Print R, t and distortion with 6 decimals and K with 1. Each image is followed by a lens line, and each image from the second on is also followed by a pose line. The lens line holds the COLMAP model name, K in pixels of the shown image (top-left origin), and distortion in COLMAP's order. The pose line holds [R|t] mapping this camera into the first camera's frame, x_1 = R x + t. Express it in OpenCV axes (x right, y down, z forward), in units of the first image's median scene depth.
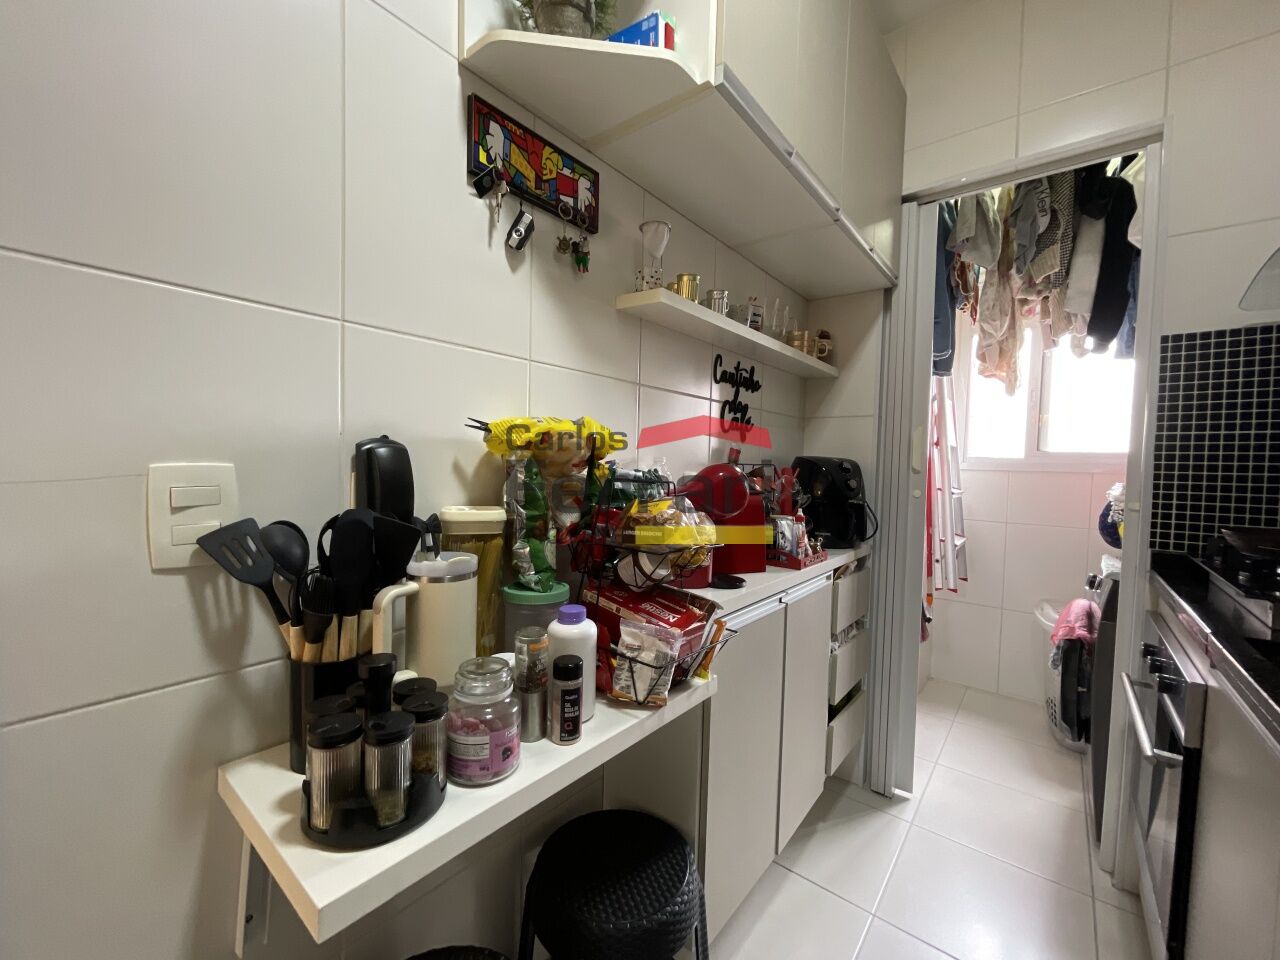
lens RADIAL K [[512.0, 0, 640.0], [0, 512.0, 480.0], [0, 0, 1]] dist [-0.008867, 0.000581]
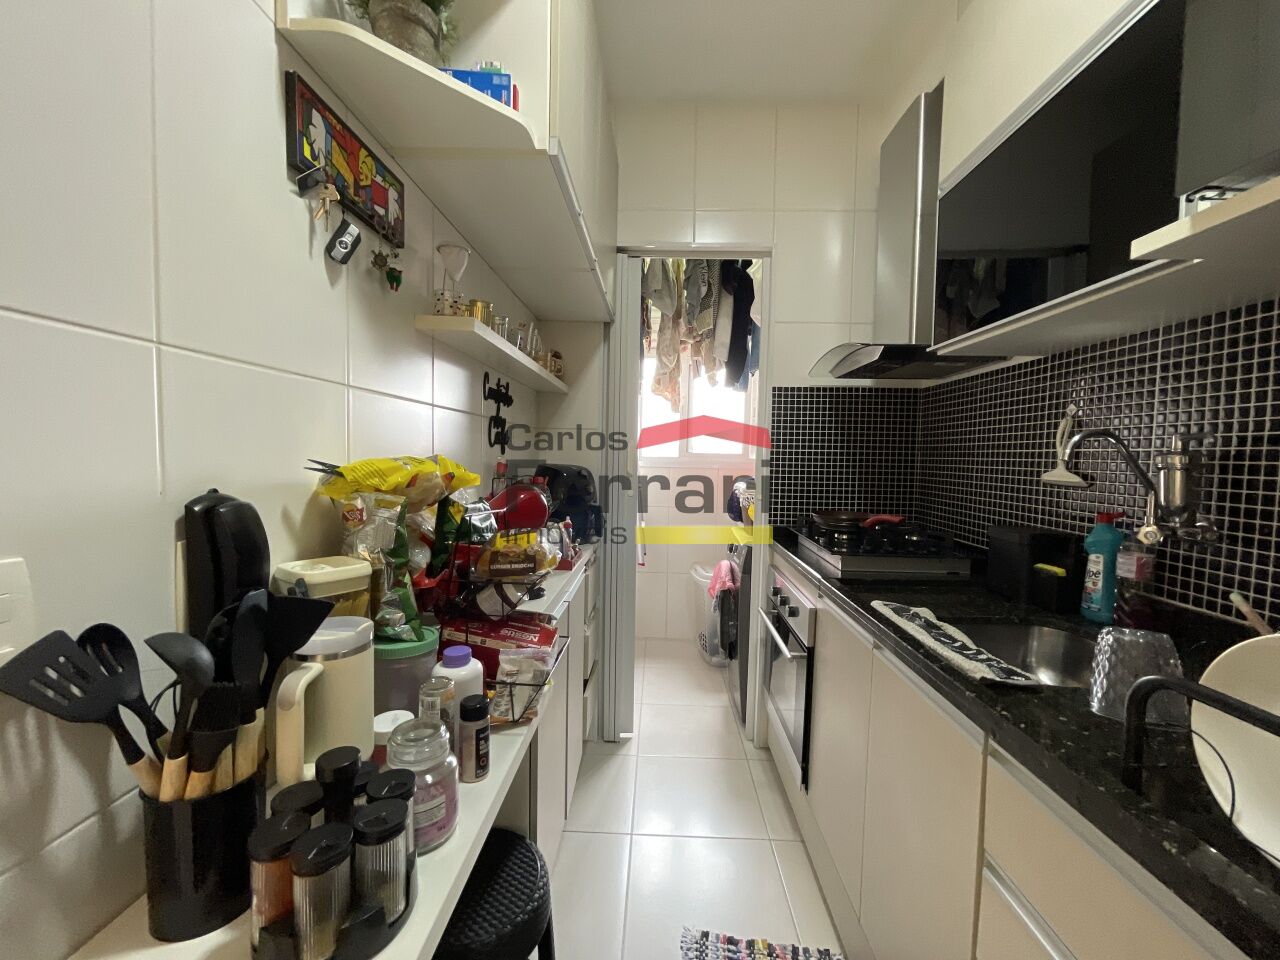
lens RADIAL K [[512.0, 0, 640.0], [0, 512.0, 480.0], [0, 0, 1]] dist [-0.008867, 0.000581]
pose [[0.802909, -0.037047, 0.594950, -0.342509], [0.021485, 0.999217, 0.033225, -0.089134], [-0.595715, -0.013894, 0.803076, -0.018590]]
